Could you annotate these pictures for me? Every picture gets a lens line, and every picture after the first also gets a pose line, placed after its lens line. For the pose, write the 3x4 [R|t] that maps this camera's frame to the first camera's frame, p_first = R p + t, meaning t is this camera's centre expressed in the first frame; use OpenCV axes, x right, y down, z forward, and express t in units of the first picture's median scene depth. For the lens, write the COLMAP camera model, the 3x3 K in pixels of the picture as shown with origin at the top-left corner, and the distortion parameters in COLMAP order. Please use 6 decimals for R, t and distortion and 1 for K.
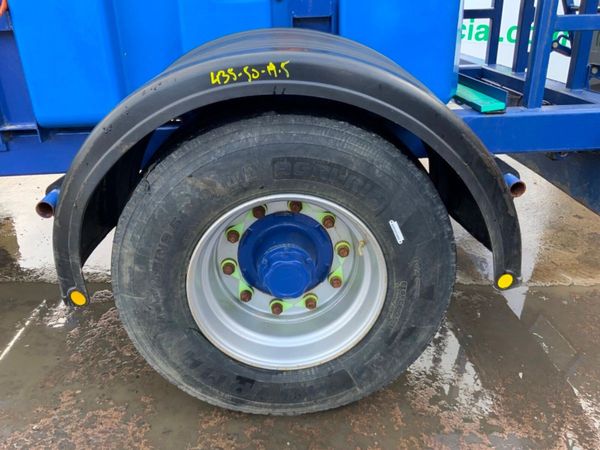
lens RADIAL K [[495.4, 0, 304.7], [0, 495.4, 225.9], [0, 0, 1]] dist [0.100187, -0.194190]
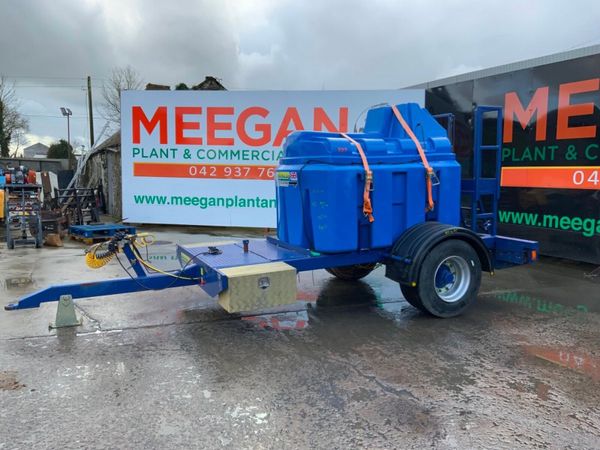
lens RADIAL K [[495.4, 0, 304.7], [0, 495.4, 225.9], [0, 0, 1]] dist [0.100187, -0.194190]
pose [[0.934349, -0.041574, 0.353926, -2.515684], [0.144233, 0.952306, -0.268906, 0.610783], [-0.325866, 0.302300, 0.895782, -2.382449]]
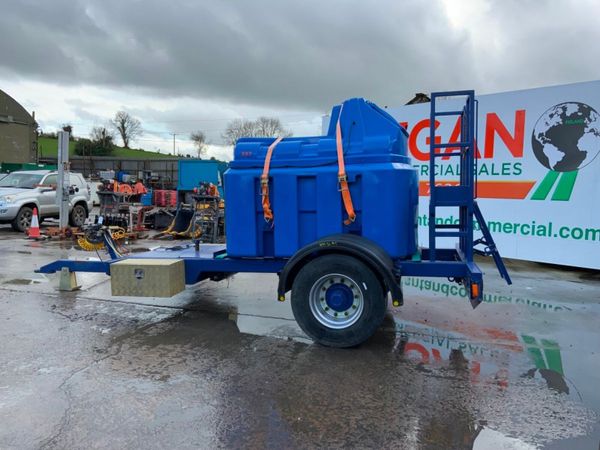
lens RADIAL K [[505.3, 0, 296.9], [0, 505.3, 222.1], [0, 0, 1]] dist [0.101794, -0.203681]
pose [[0.945245, 0.027281, -0.325219, 0.804343], [-0.139355, 0.934828, -0.326614, 0.759016], [0.295114, 0.354052, 0.887443, -2.335819]]
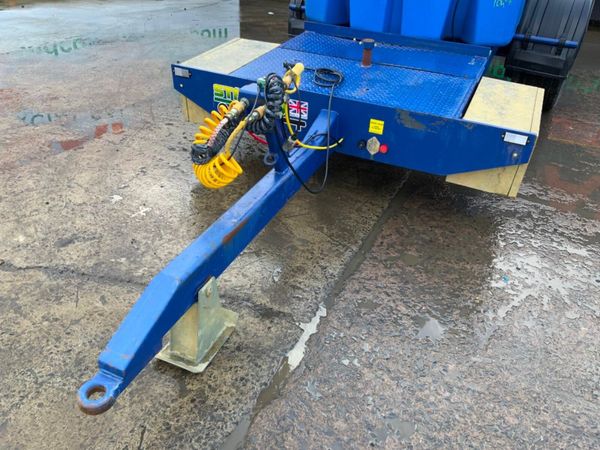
lens RADIAL K [[495.4, 0, 304.7], [0, 495.4, 225.9], [0, 0, 1]] dist [0.100187, -0.194190]
pose [[0.481358, -0.479341, 0.733844, -3.575884], [0.316447, 0.875791, 0.364489, -0.622657], [-0.817408, 0.056773, 0.573255, 0.540122]]
